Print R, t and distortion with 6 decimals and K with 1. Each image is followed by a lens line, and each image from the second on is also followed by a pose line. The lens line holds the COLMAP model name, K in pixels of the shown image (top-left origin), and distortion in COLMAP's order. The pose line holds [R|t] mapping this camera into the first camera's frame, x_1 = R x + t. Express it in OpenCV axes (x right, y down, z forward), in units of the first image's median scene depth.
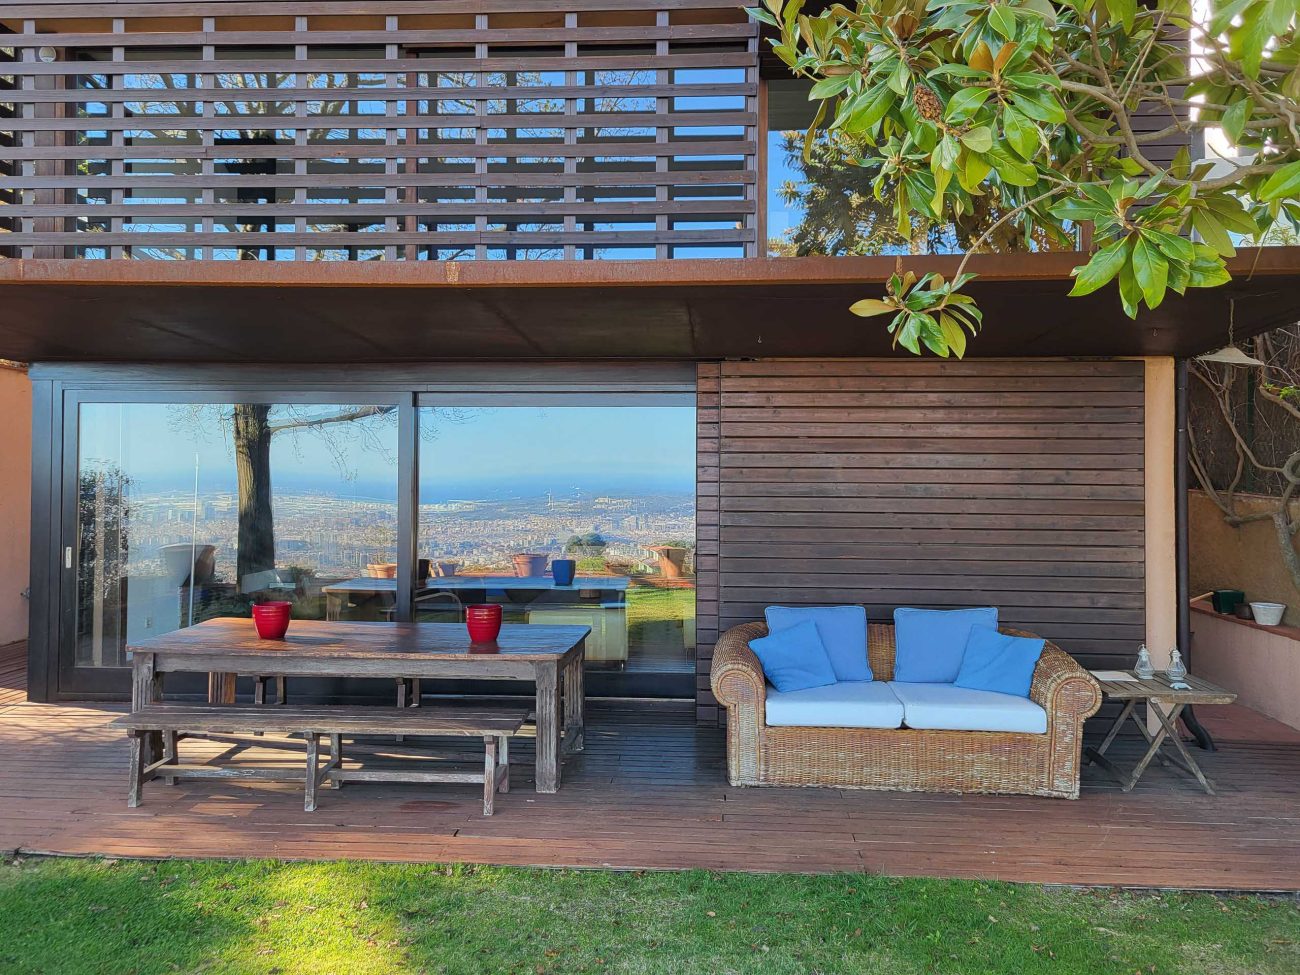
lens RADIAL K [[943.6, 0, 650.0], [0, 943.6, 487.5], [0, 0, 1]] dist [-0.001835, -0.000254]
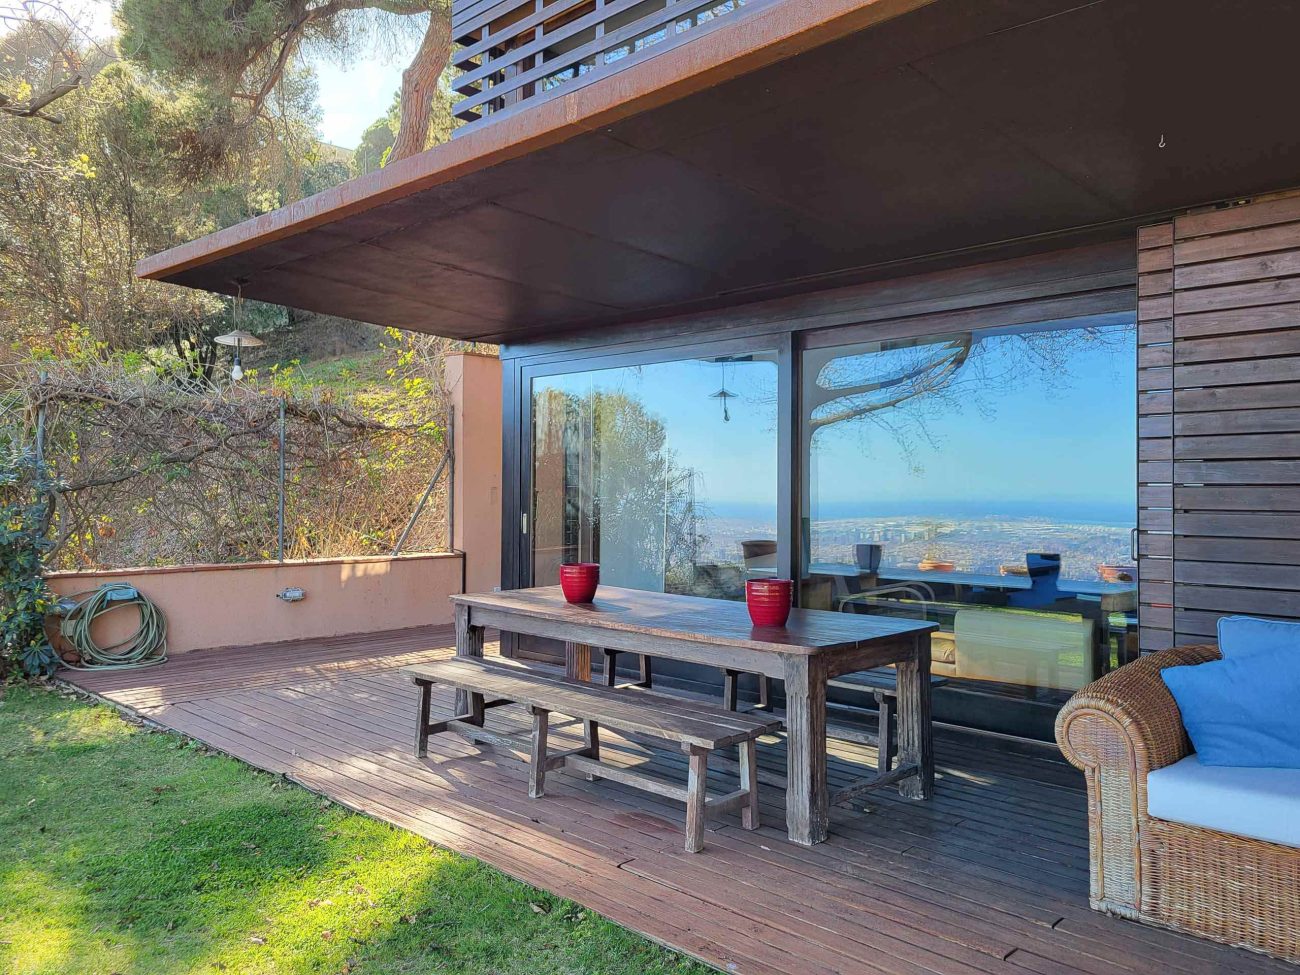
lens RADIAL K [[958.4, 0, 650.0], [0, 958.4, 487.5], [0, 0, 1]] dist [0.006694, -0.004220]
pose [[0.767313, -0.001803, -0.641271, 0.258177], [-0.009367, 0.999858, -0.014019, 0.066540], [0.641205, 0.016764, 0.767187, 0.361884]]
